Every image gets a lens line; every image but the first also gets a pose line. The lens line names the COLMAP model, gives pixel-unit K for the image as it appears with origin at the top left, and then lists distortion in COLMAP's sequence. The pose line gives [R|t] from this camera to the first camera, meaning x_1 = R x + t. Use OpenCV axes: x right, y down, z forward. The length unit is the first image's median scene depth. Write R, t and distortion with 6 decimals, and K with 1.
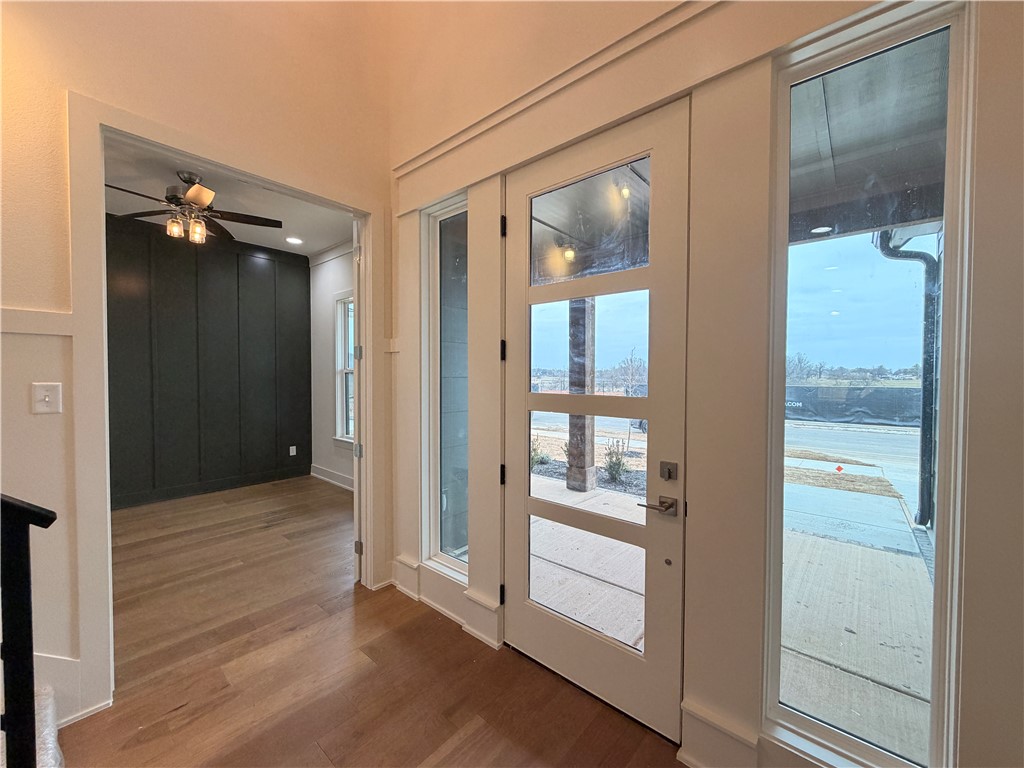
lens RADIAL K [[406.5, 0, 510.1], [0, 406.5, 385.0], [0, 0, 1]] dist [-0.000472, 0.000382]
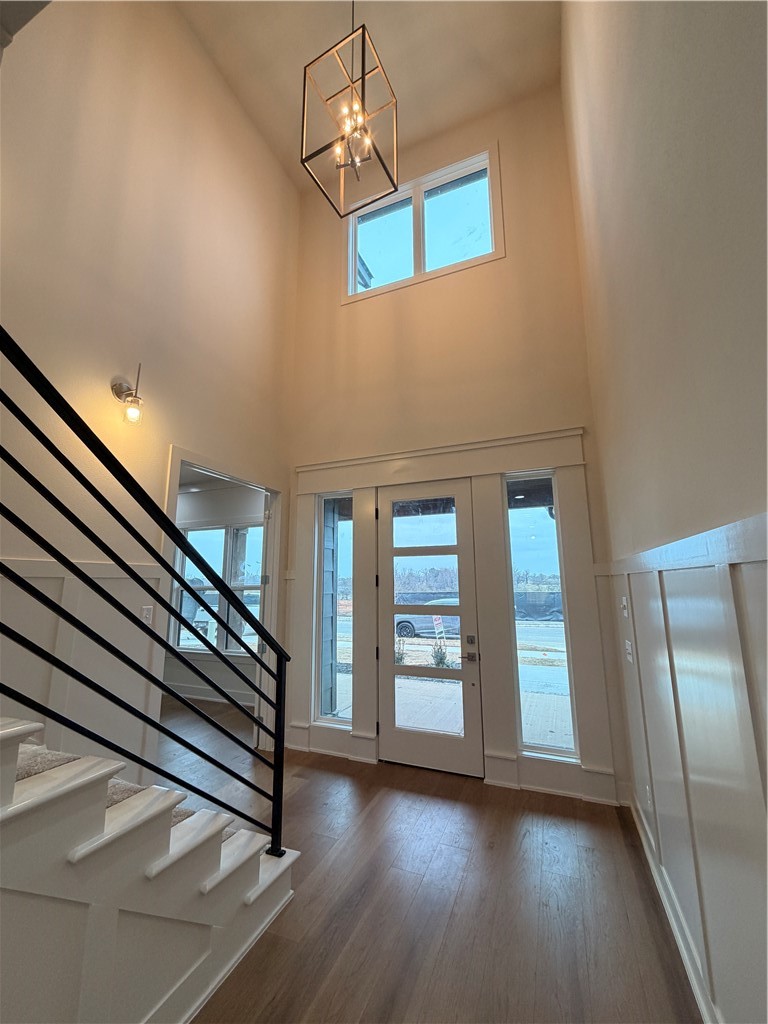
lens RADIAL K [[406.5, 0, 384.8], [0, 406.5, 510.2], [0, 0, 1]] dist [-0.000472, 0.000382]
pose [[0.949193, 0.044929, 0.311470, -0.432914], [0.018505, 0.980075, -0.197766, -0.026485], [-0.314149, 0.193482, 0.929449, -0.579210]]
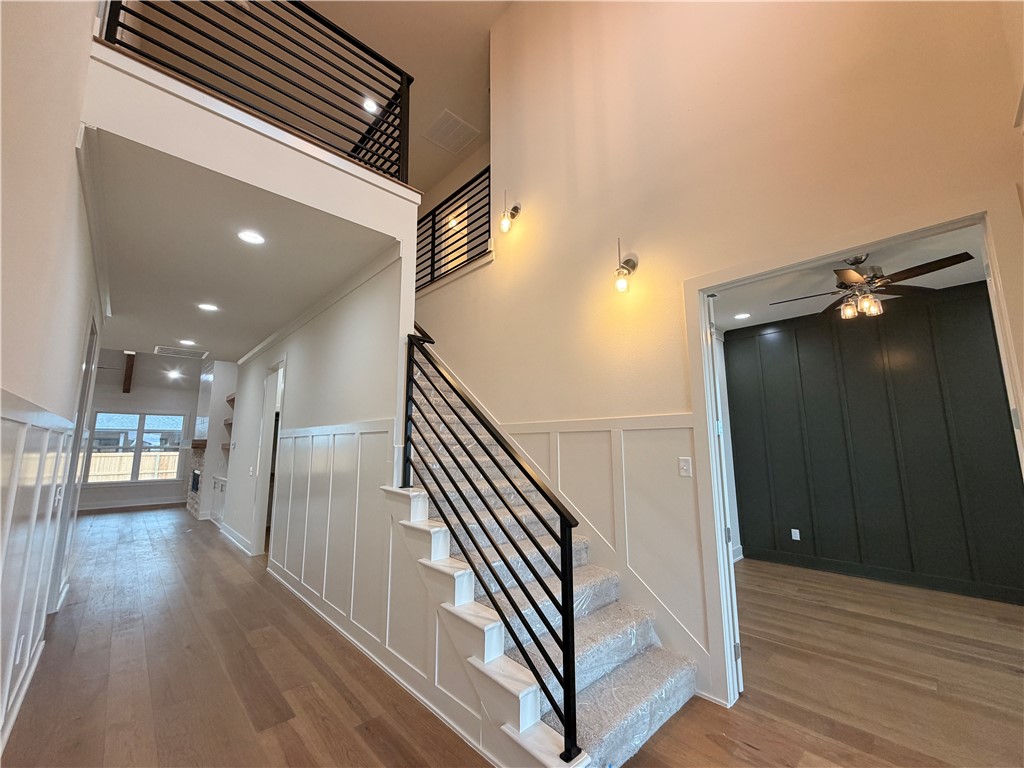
lens RADIAL K [[406.5, 0, 510.1], [0, 406.5, 385.0], [0, 0, 1]] dist [-0.000472, 0.000382]
pose [[-0.102954, -0.149850, -0.983334, 0.347750], [-0.018827, 0.988704, -0.148697, -0.022188], [0.994508, 0.003205, -0.104613, 0.280831]]
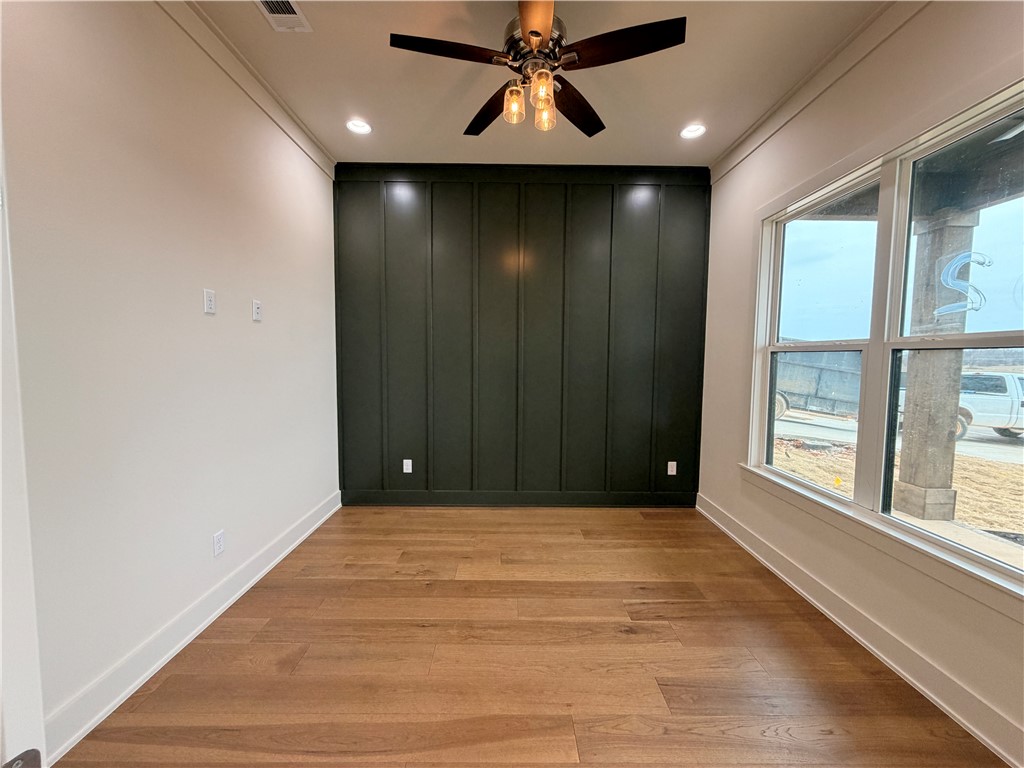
lens RADIAL K [[406.5, 0, 510.1], [0, 406.5, 385.0], [0, 0, 1]] dist [-0.000472, 0.000382]
pose [[0.657783, 0.050240, -0.751530, -0.434891], [-0.026428, 0.998698, 0.043632, -0.000903], [0.752743, -0.008839, 0.658255, 0.728632]]
